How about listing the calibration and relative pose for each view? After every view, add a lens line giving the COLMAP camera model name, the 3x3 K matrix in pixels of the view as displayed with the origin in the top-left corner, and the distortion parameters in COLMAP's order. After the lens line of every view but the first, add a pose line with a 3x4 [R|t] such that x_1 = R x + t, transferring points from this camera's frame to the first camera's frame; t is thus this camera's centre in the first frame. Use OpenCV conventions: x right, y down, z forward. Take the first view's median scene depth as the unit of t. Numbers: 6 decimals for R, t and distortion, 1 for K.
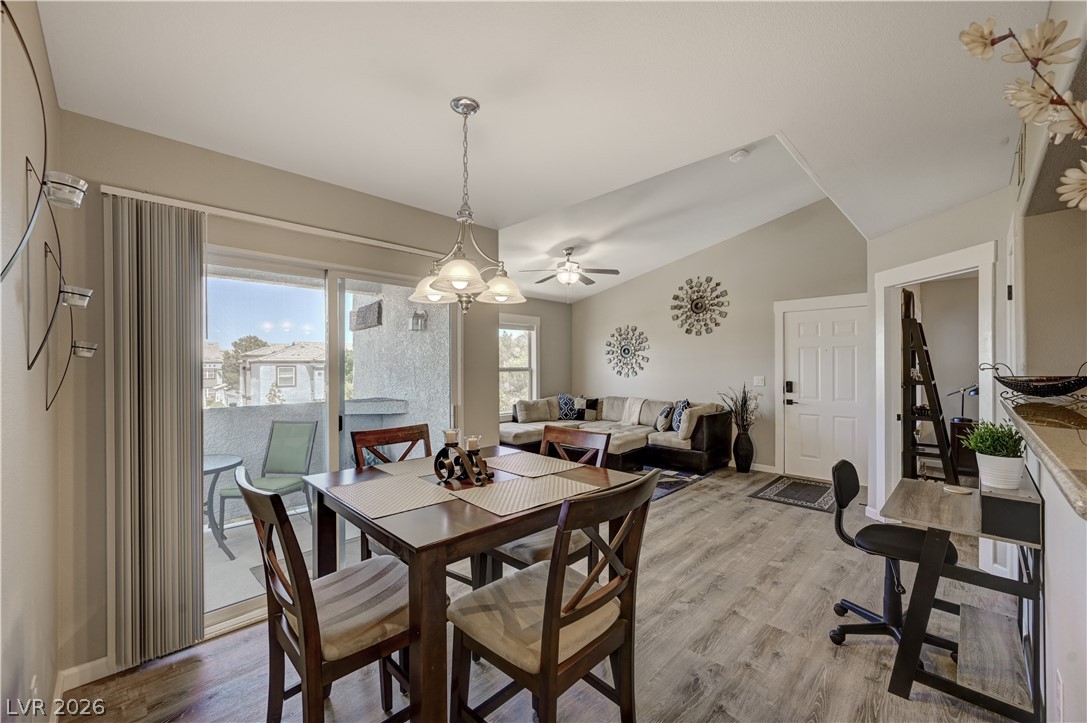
lens RADIAL K [[432.0, 0, 544.9], [0, 432.0, 364.5], [0, 0, 1]] dist [0.001679, 0.000316]
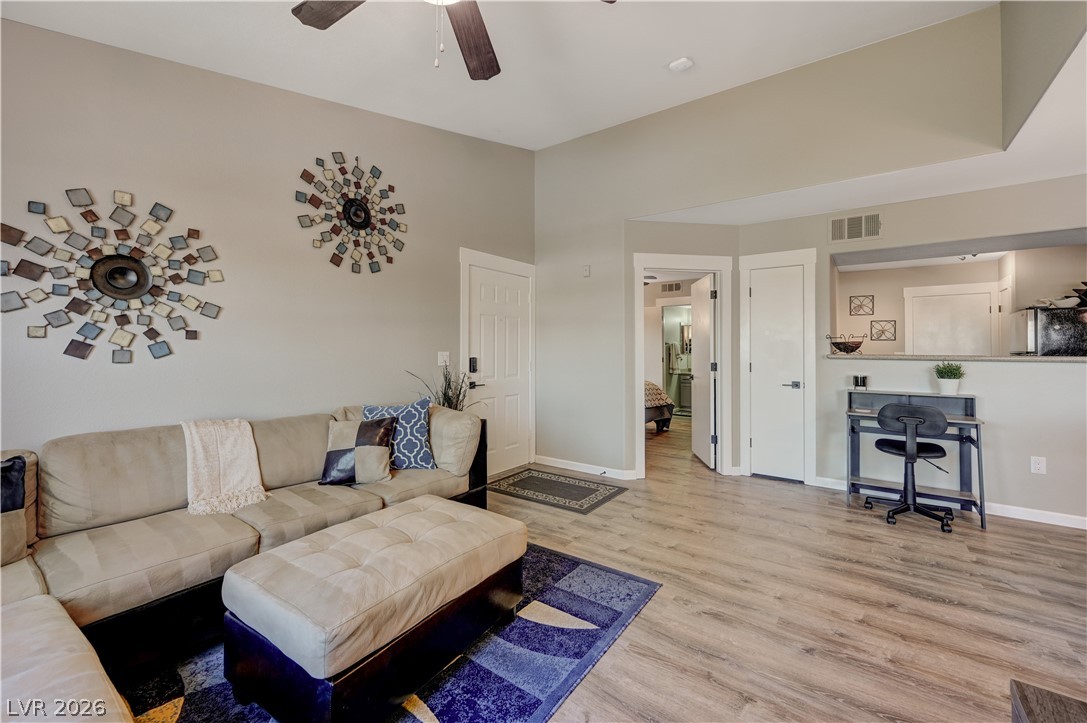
lens RADIAL K [[442.7, 0, 541.9], [0, 442.7, 346.6], [0, 0, 1]] dist [0.000449, 0.000131]
pose [[-0.151941, 0.008464, 0.988353, -0.190180], [-0.003041, 0.999955, -0.009031, 0.023110], [-0.988385, -0.004378, -0.151908, 0.886356]]
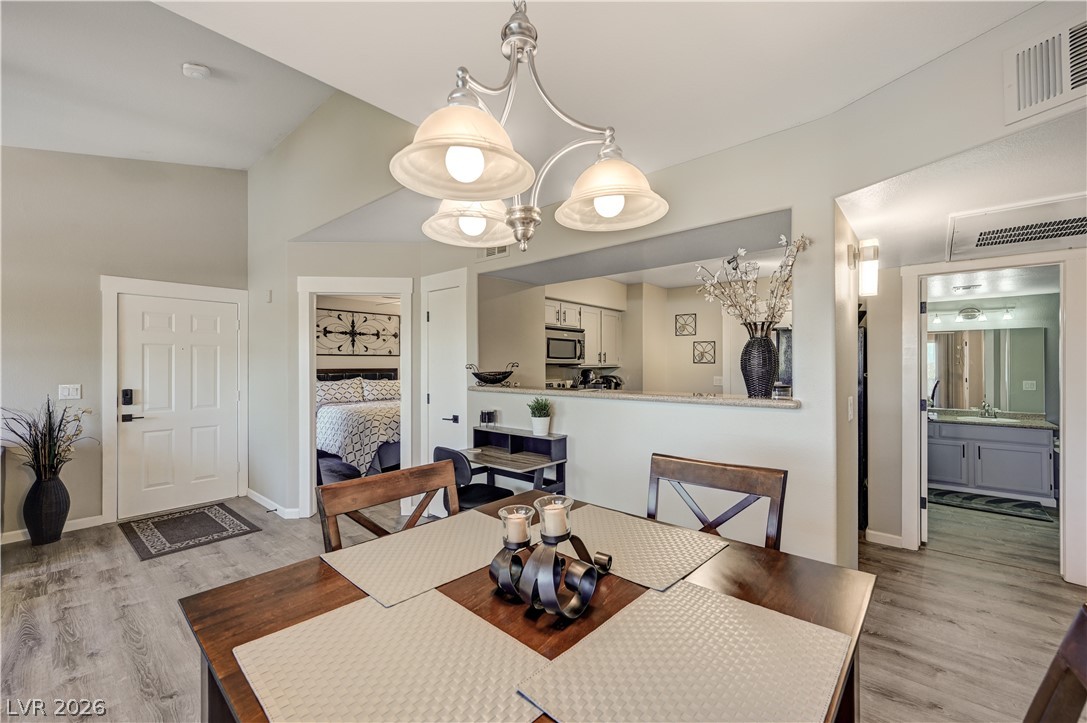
lens RADIAL K [[442.5, 0, 543.5], [0, 442.5, 361.5], [0, 0, 1]] dist [0.000934, 0.000280]
pose [[-0.070659, 0.011507, 0.997434, -0.202356], [0.002732, 0.999932, -0.011343, 0.002051], [-0.997497, 0.001923, -0.070685, 0.314201]]
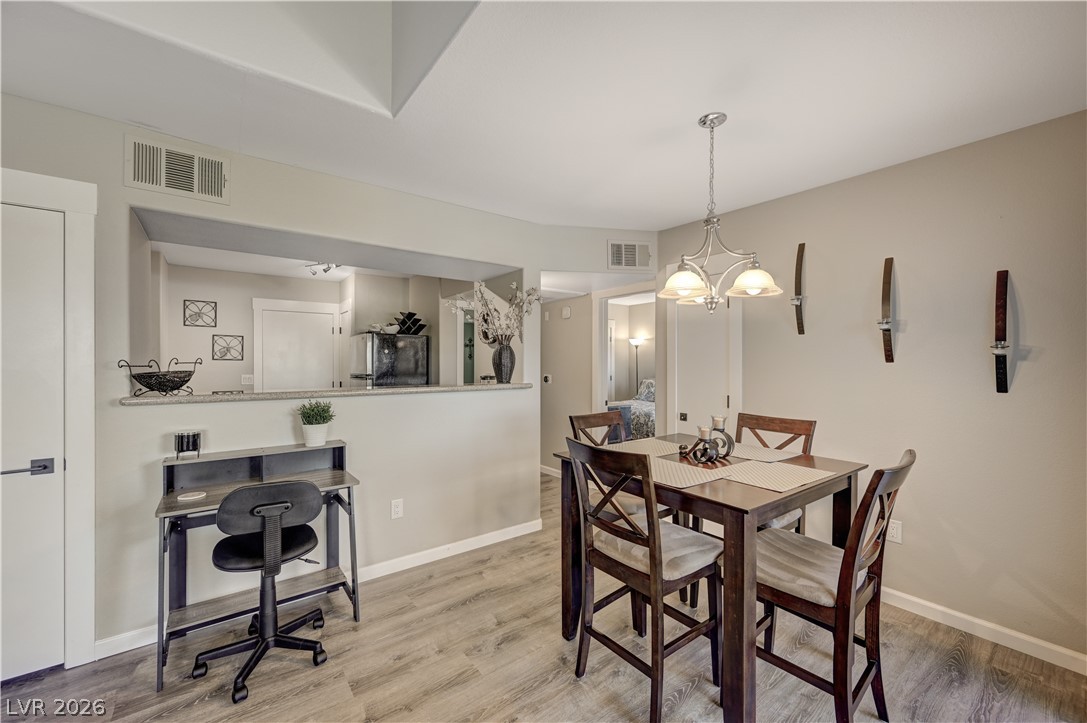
lens RADIAL K [[433.7, 0, 546.2], [0, 433.7, 360.5], [0, 0, 1]] dist [-0.000136, 0.000383]
pose [[-0.991720, 0.002090, 0.128403, 0.027359], [0.001543, 0.999989, -0.004363, 0.001348], [-0.128411, -0.004128, -0.991712, 0.657985]]
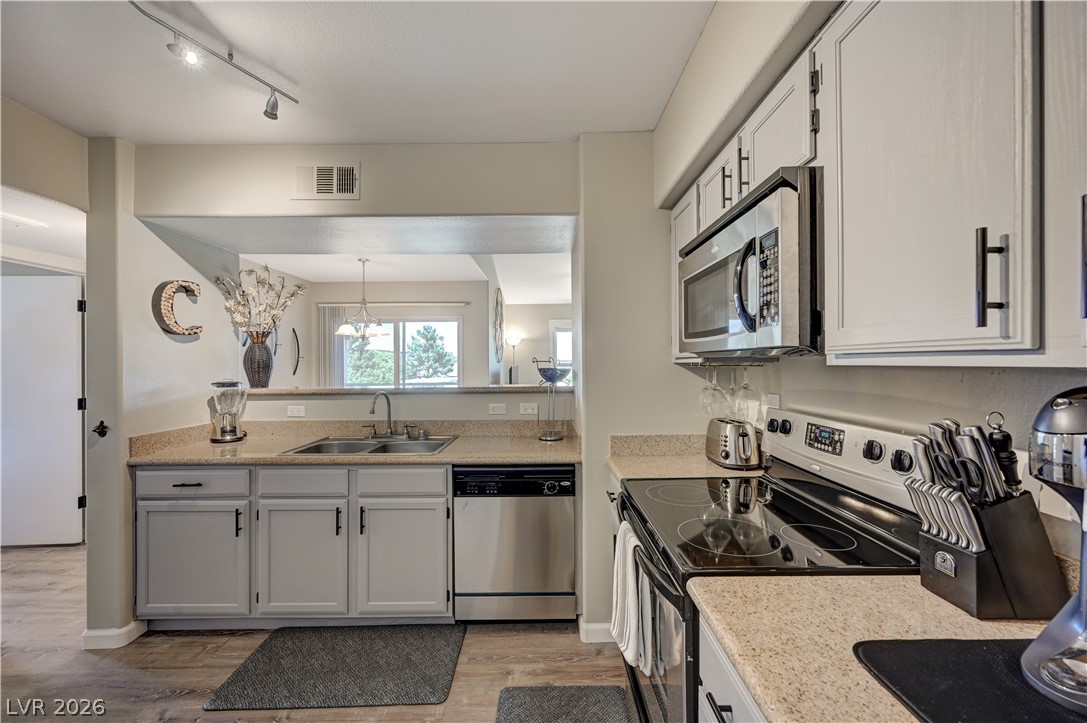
lens RADIAL K [[433.7, 0, 546.2], [0, 433.7, 360.5], [0, 0, 1]] dist [-0.000136, 0.000383]
pose [[0.708397, -0.002482, -0.705810, 0.717127], [0.002578, 0.999996, -0.000929, 0.001671], [0.705810, -0.001161, 0.708401, -0.009769]]
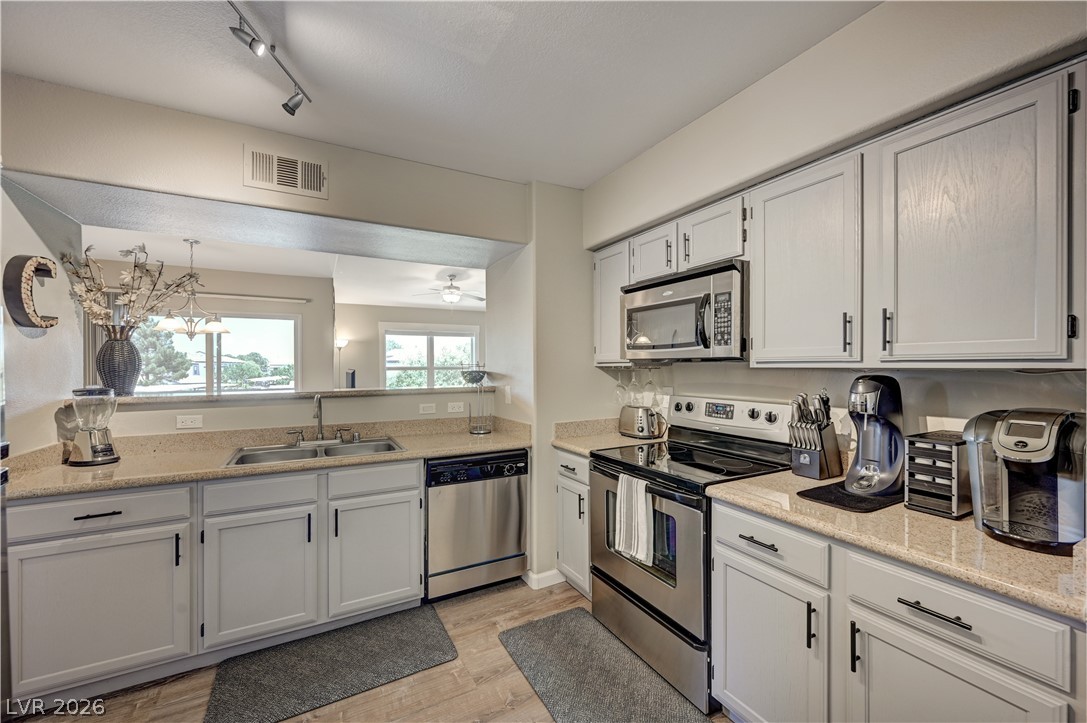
lens RADIAL K [[431.5, 0, 547.1], [0, 431.5, 366.7], [0, 0, 1]] dist [0.000509, 0.000203]
pose [[0.958939, 0.003558, -0.283590, 0.625159], [-0.002476, 0.999988, 0.004176, 0.002094], [0.283602, -0.003302, 0.958936, -0.153851]]
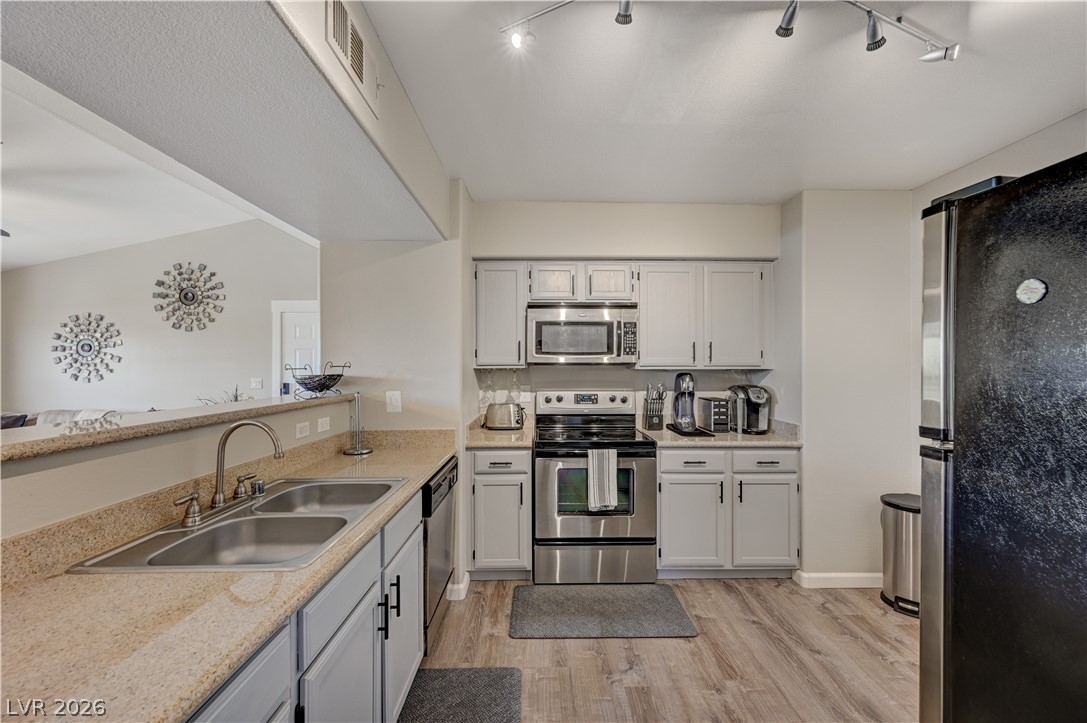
lens RADIAL K [[432.0, 0, 544.9], [0, 432.0, 364.5], [0, 0, 1]] dist [0.001679, 0.000316]
pose [[0.699589, 0.006276, 0.714518, 0.244084], [-0.002318, 0.999976, -0.006514, 0.001584], [-0.714541, 0.002901, 0.699587, -0.094764]]
